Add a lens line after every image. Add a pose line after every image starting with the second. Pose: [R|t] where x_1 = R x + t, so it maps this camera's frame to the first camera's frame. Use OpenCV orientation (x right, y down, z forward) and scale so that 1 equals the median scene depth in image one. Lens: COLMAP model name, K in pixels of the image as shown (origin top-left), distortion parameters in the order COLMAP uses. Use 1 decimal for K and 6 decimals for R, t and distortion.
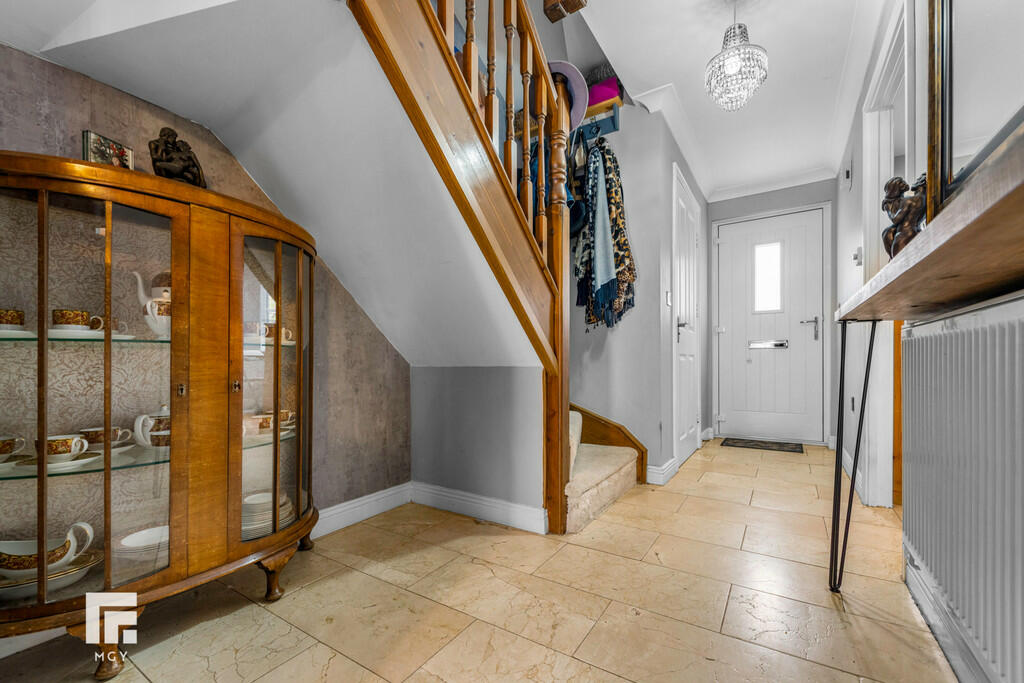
lens RADIAL K [[417.7, 0, 512.5], [0, 417.7, 363.7], [0, 0, 1]] dist [0.001397, -0.000172]
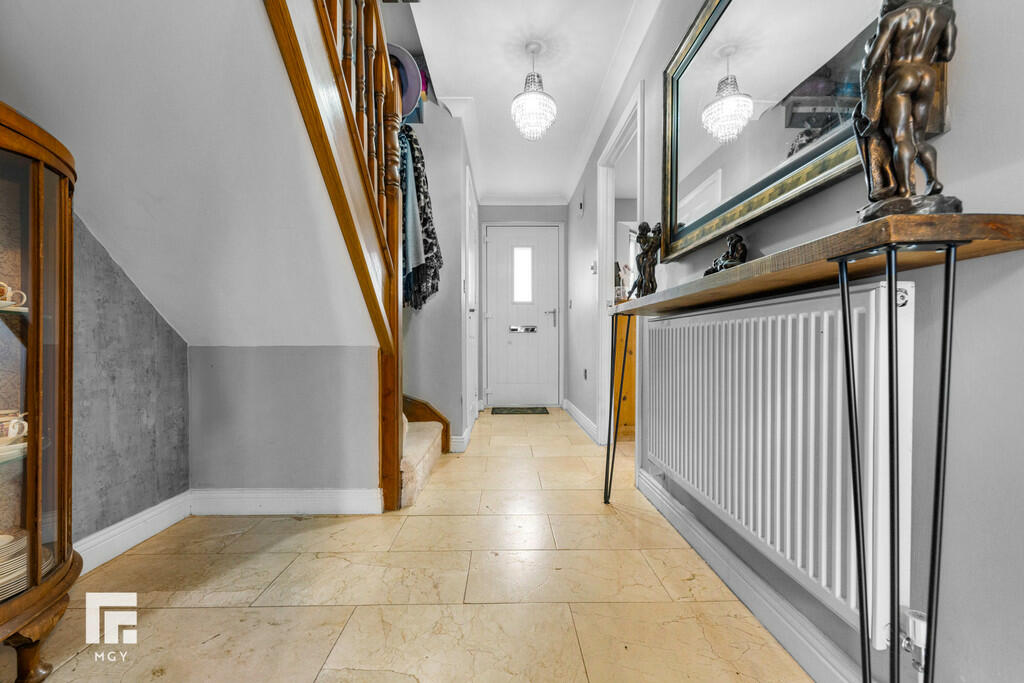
lens RADIAL K [[397.5, 0, 534.1], [0, 397.5, 346.9], [0, 0, 1]] dist [0.000085, -0.000329]
pose [[0.834504, -0.000376, 0.551001, -0.122723], [-0.002763, 0.999984, 0.004868, 0.002907], [-0.550995, -0.005585, 0.834490, 0.004109]]
